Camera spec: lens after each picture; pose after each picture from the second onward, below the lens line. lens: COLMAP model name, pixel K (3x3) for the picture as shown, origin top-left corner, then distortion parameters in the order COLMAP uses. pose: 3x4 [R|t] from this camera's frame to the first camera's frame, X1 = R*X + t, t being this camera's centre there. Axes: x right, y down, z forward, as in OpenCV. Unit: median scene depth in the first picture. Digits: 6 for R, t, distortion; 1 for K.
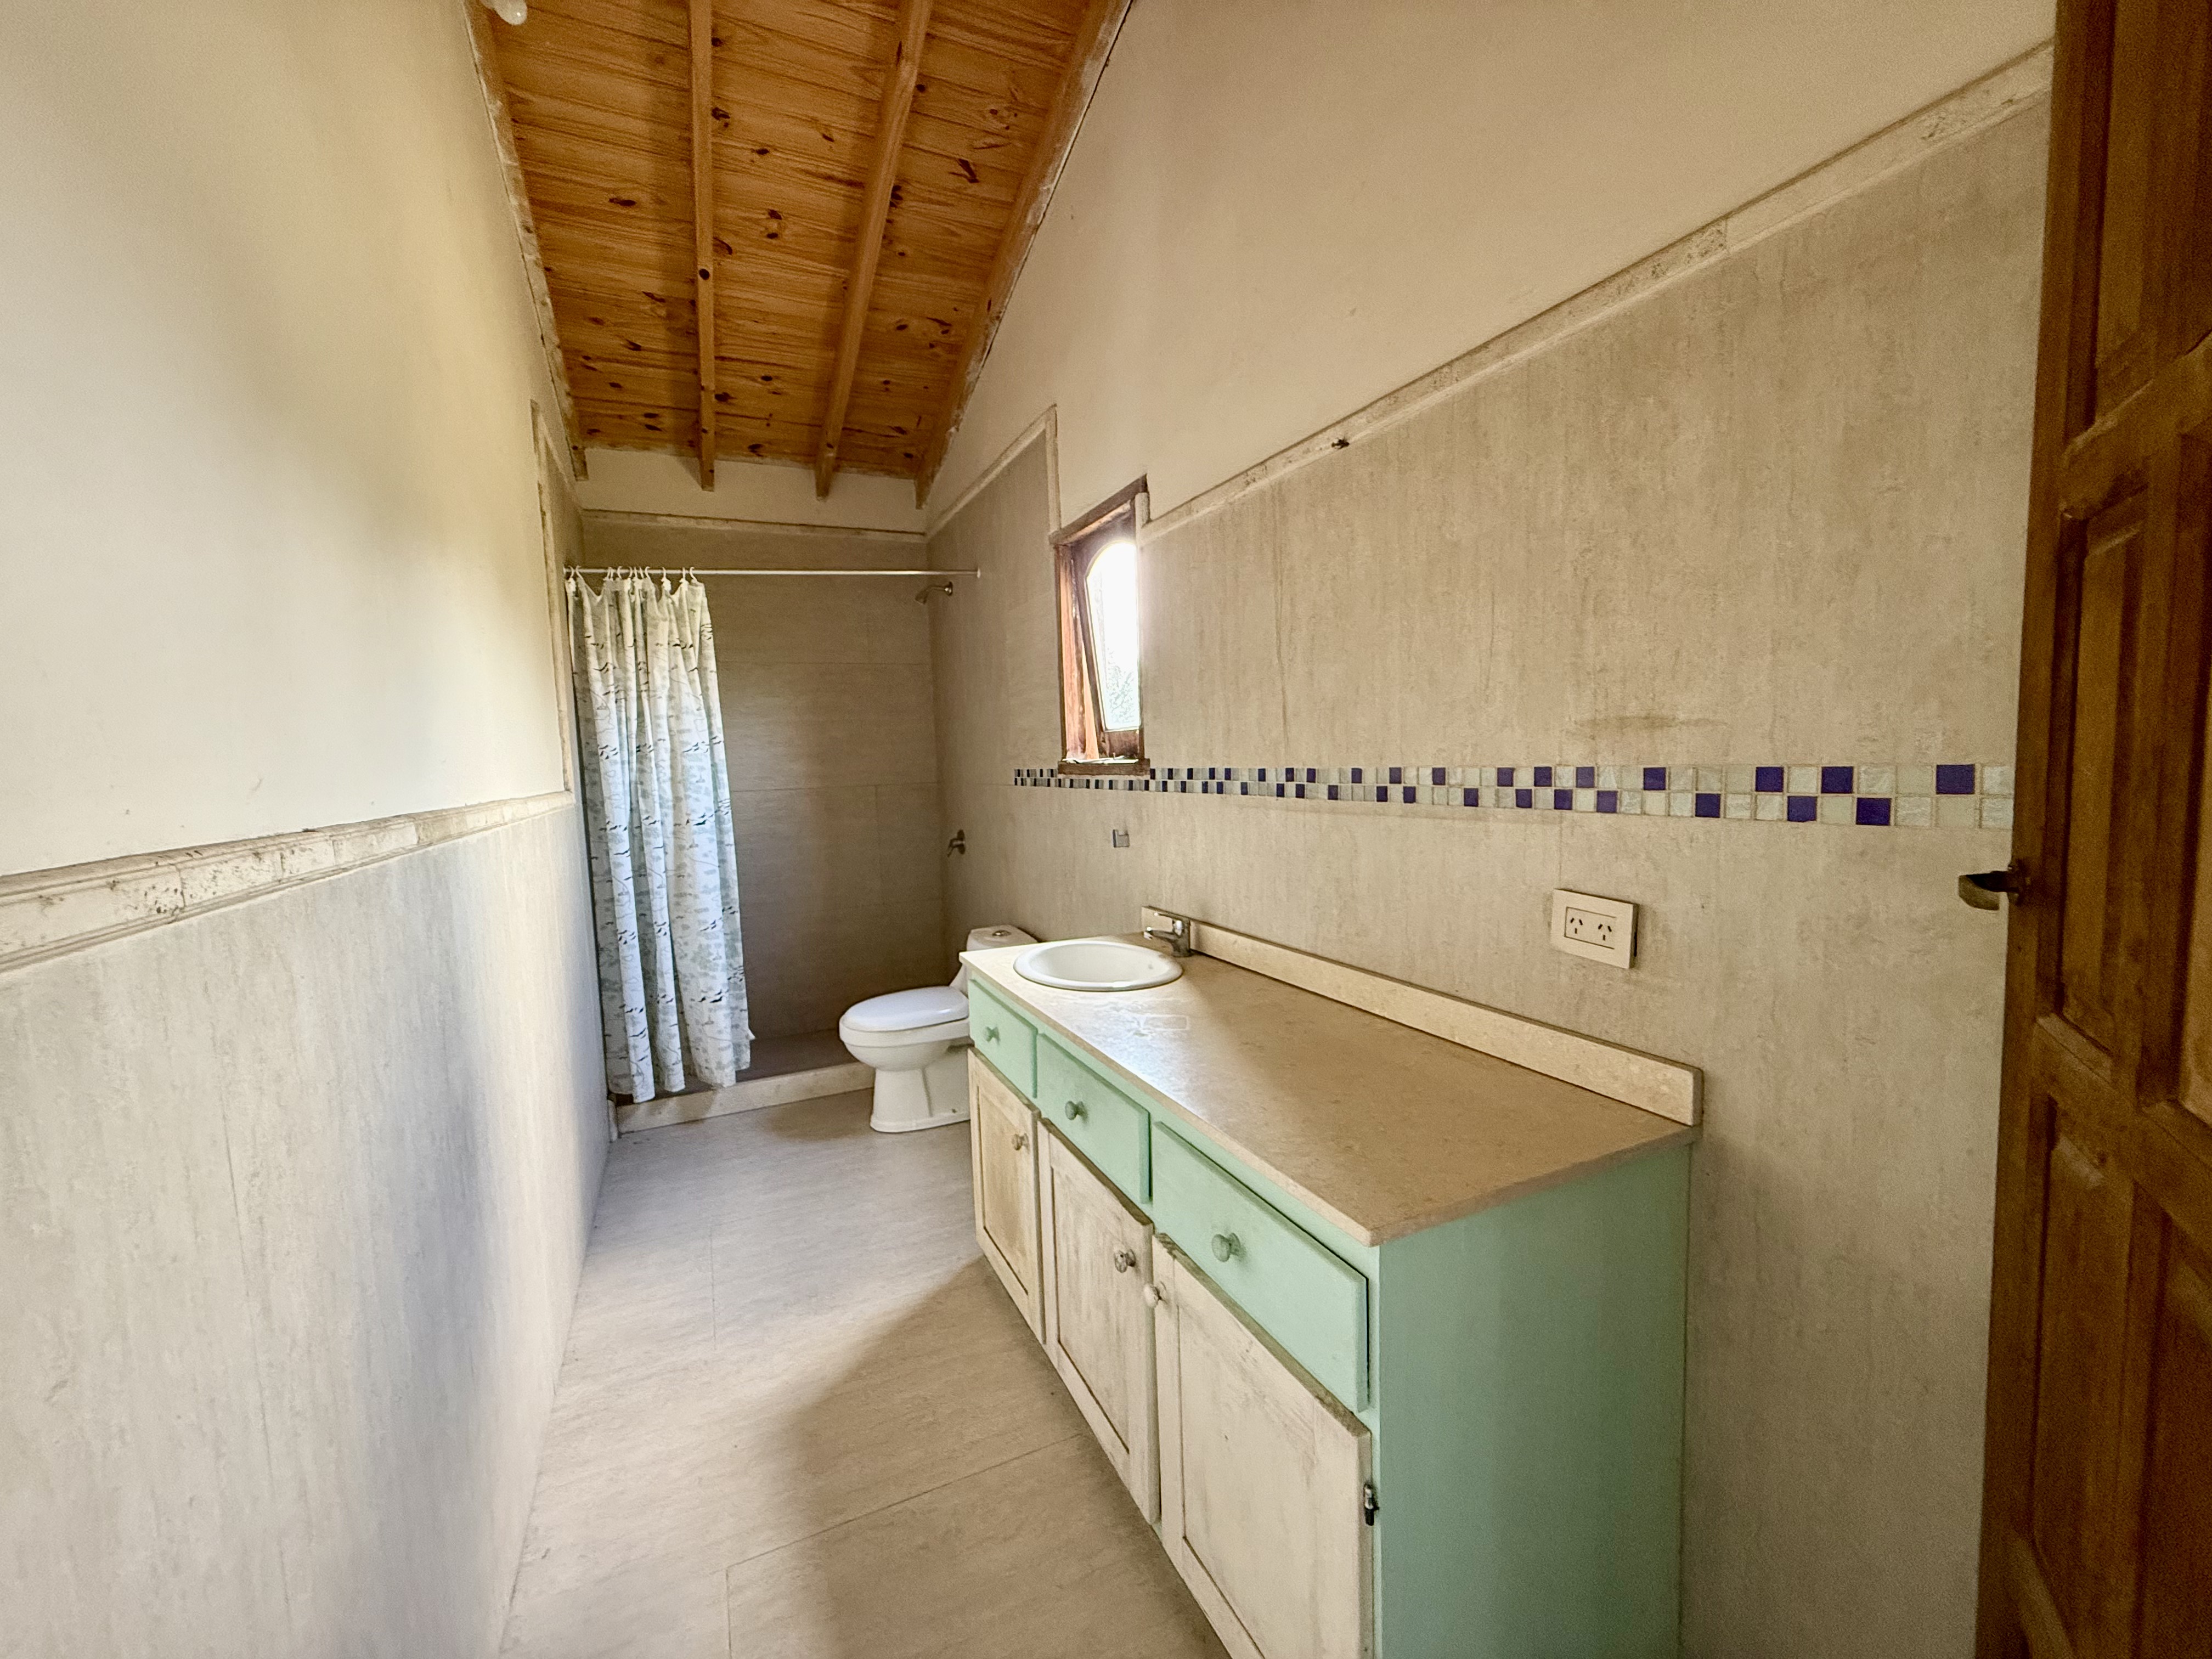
lens RADIAL K [[880.6, 0, 1100.0], [0, 880.6, 830.0], [0, 0, 1]] dist [0.000112, 0.000038]
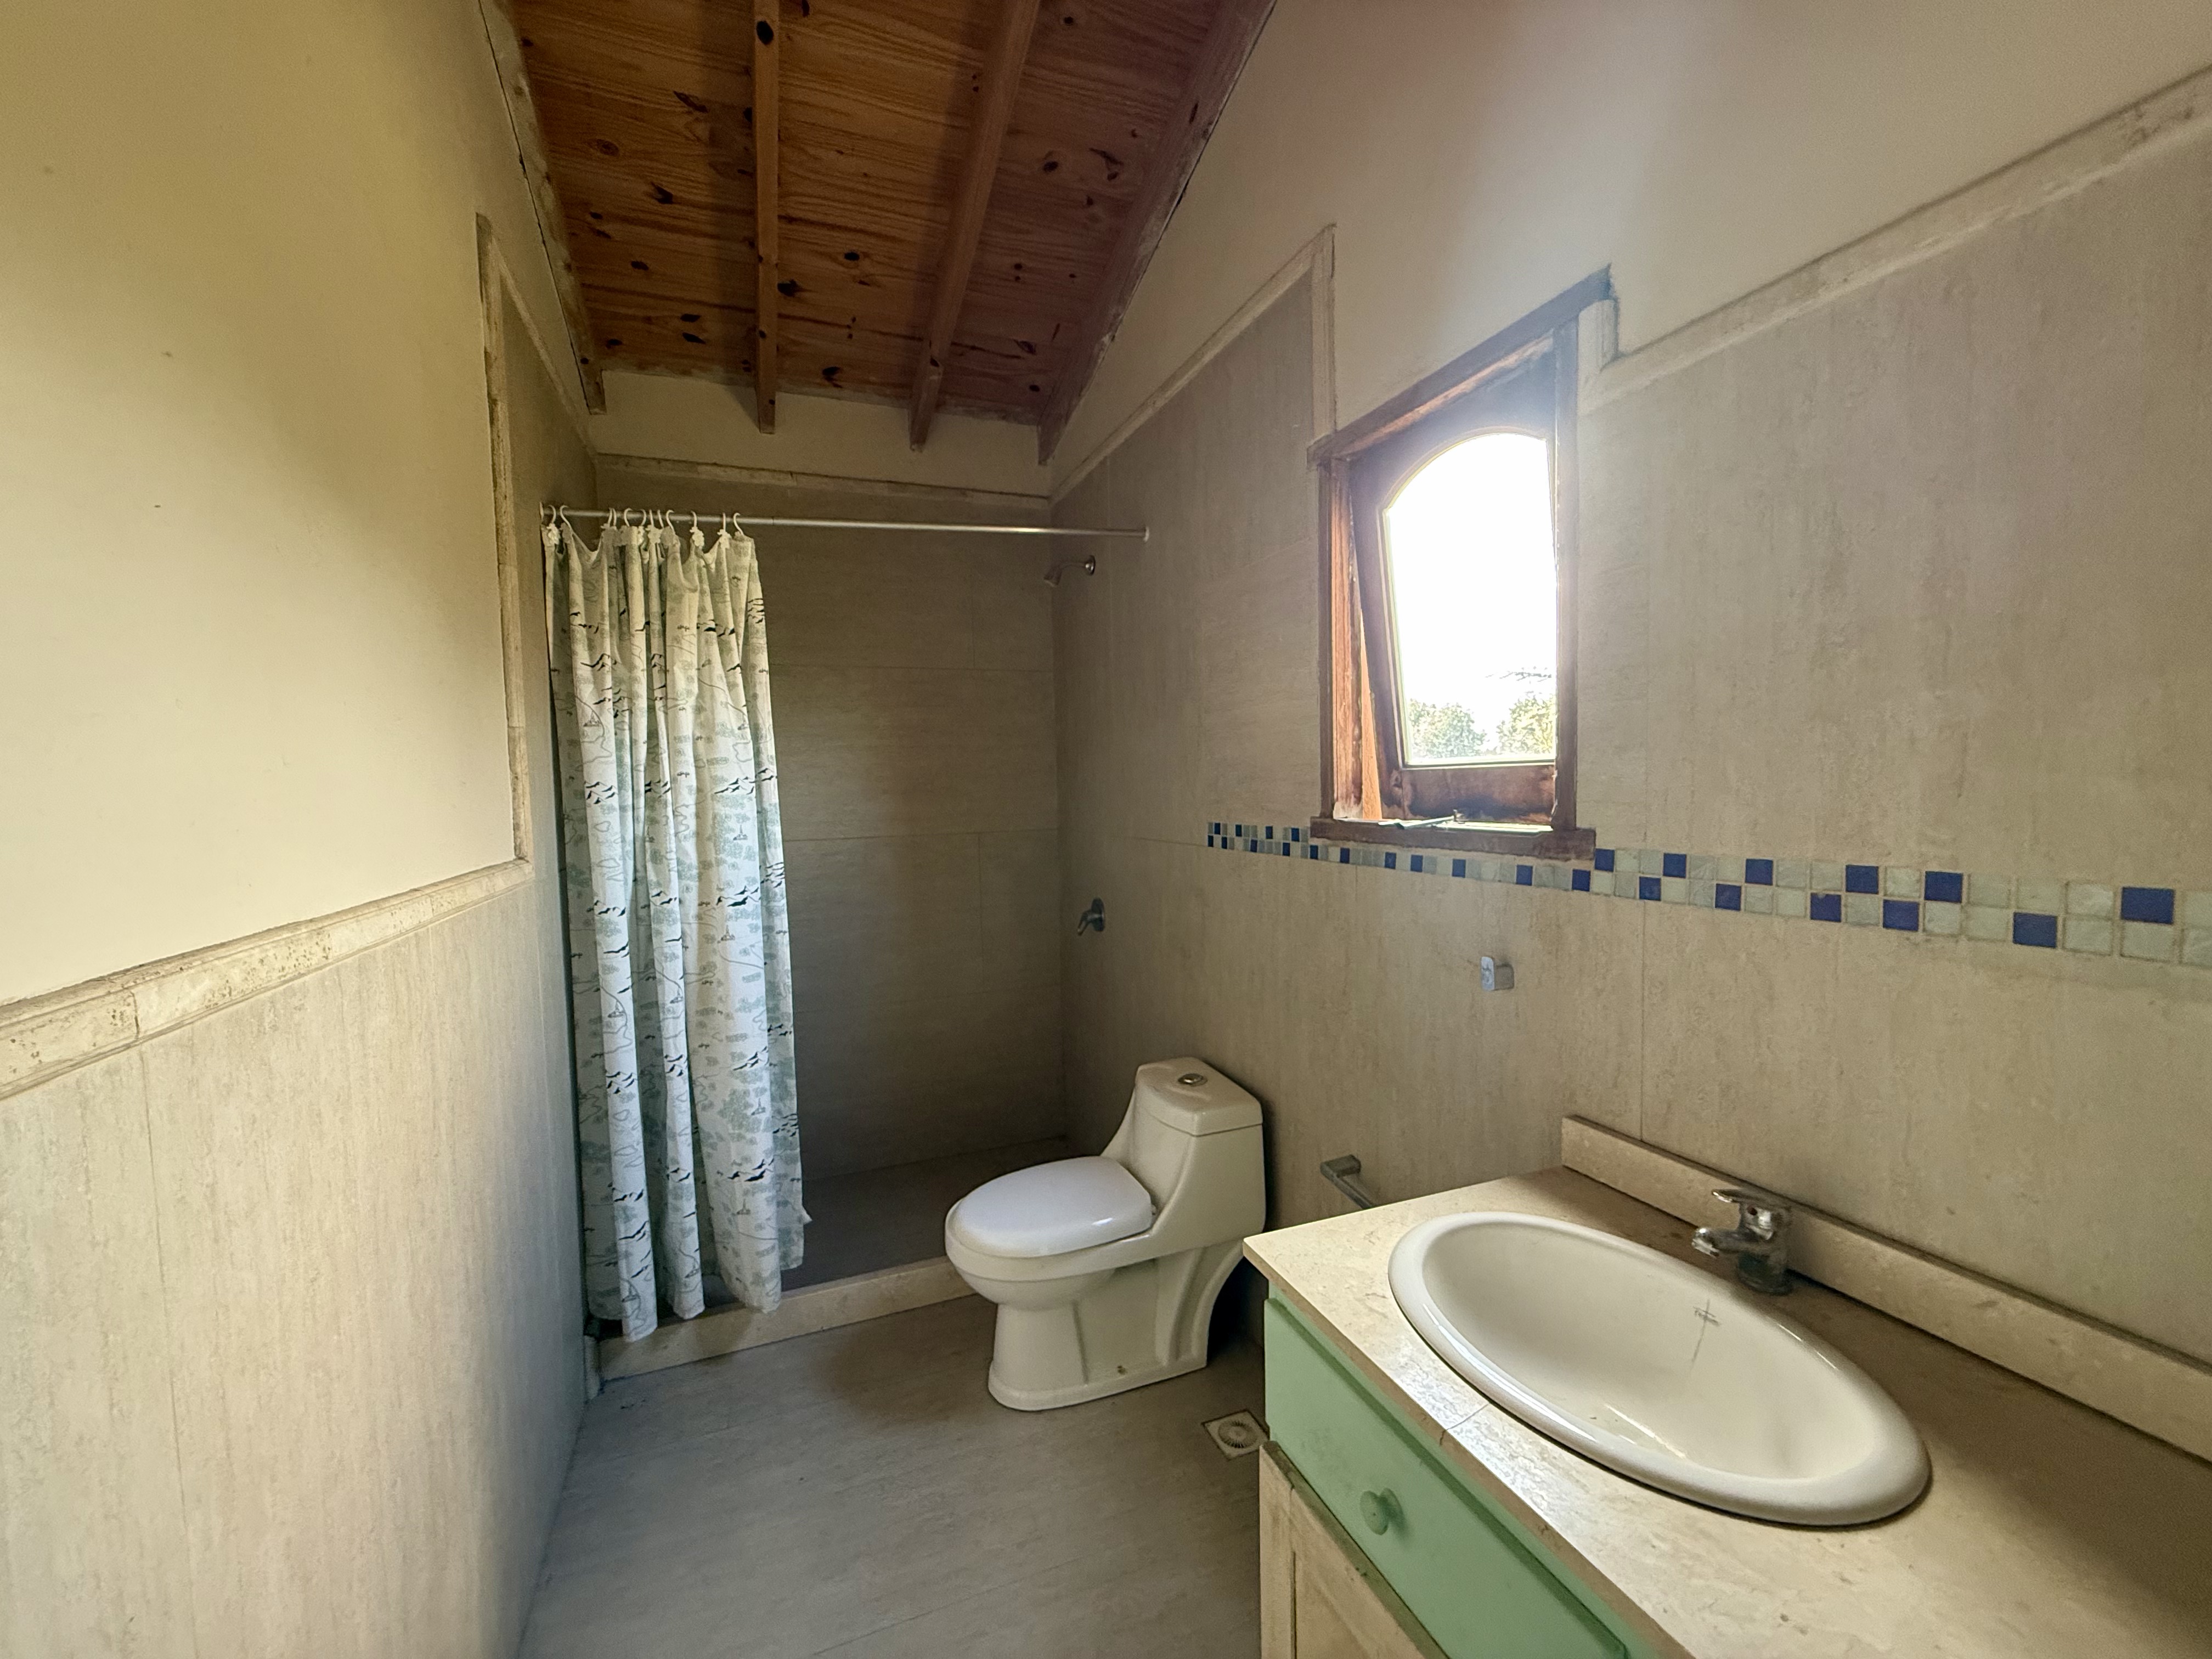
lens RADIAL K [[880.6, 0, 1100.0], [0, 880.6, 830.0], [0, 0, 1]] dist [0.000112, 0.000038]
pose [[0.998291, 0.014382, -0.056634, -0.151637], [-0.015985, 0.999482, -0.027948, -0.047293], [0.056203, 0.028805, 0.998004, 0.365415]]
